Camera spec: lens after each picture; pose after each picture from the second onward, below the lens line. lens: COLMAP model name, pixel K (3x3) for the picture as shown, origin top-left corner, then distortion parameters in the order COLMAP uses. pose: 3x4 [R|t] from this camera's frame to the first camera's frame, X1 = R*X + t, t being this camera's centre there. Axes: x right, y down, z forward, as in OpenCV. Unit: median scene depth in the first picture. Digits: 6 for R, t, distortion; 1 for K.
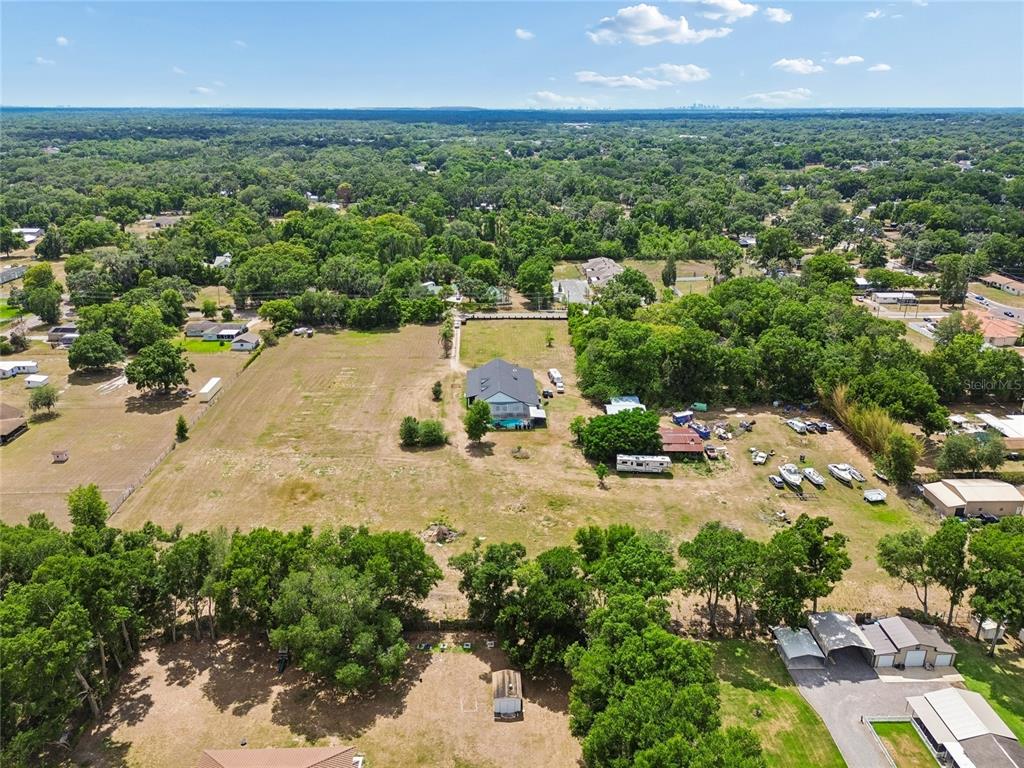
lens RADIAL K [[733.0, 0, 512.0], [0, 733.0, 384.0], [0, 0, 1]] dist [0.065838, -0.067371]
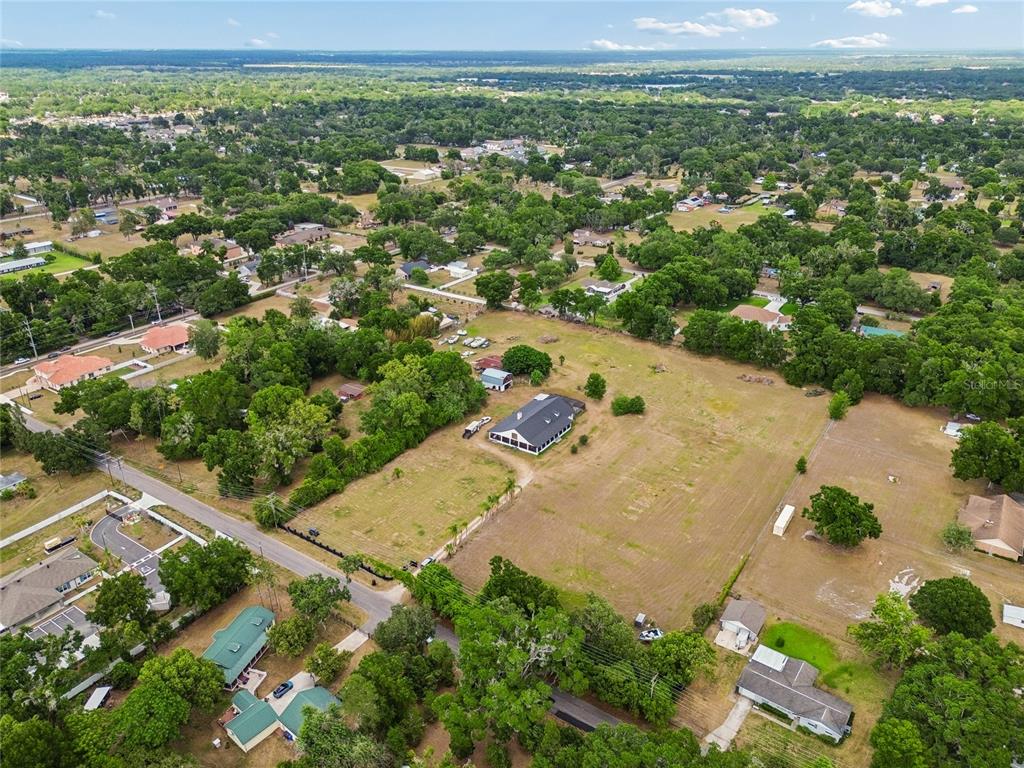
lens RADIAL K [[737.5, 0, 510.0], [0, 737.5, 376.4], [0, 0, 1]] dist [0.064285, -0.065237]
pose [[-0.807303, -0.239820, 0.539211, -0.632104], [0.206763, 0.740843, 0.639062, -0.855144], [-0.552731, 0.627406, -0.548498, 1.704436]]
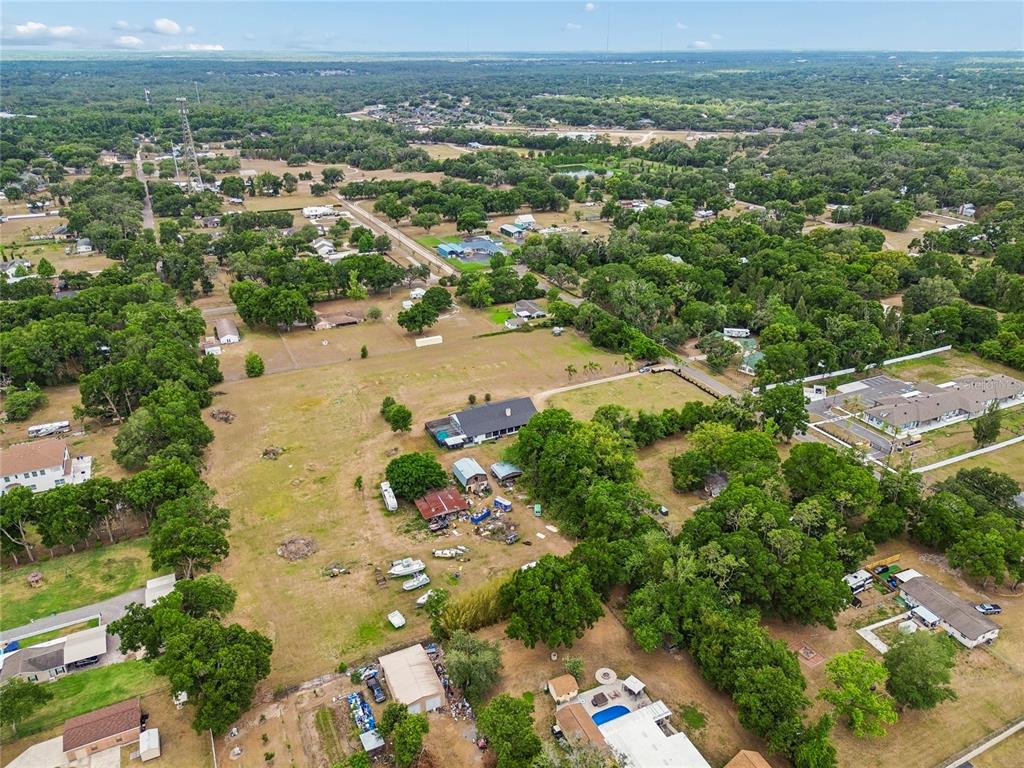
lens RADIAL K [[733.0, 0, 512.0], [0, 733.0, 384.0], [0, 0, 1]] dist [0.065838, -0.067371]
pose [[0.408196, 0.375988, -0.831871, 1.034289], [-0.319207, 0.912509, 0.255801, -0.382558], [0.855268, 0.161122, 0.492501, 0.439568]]
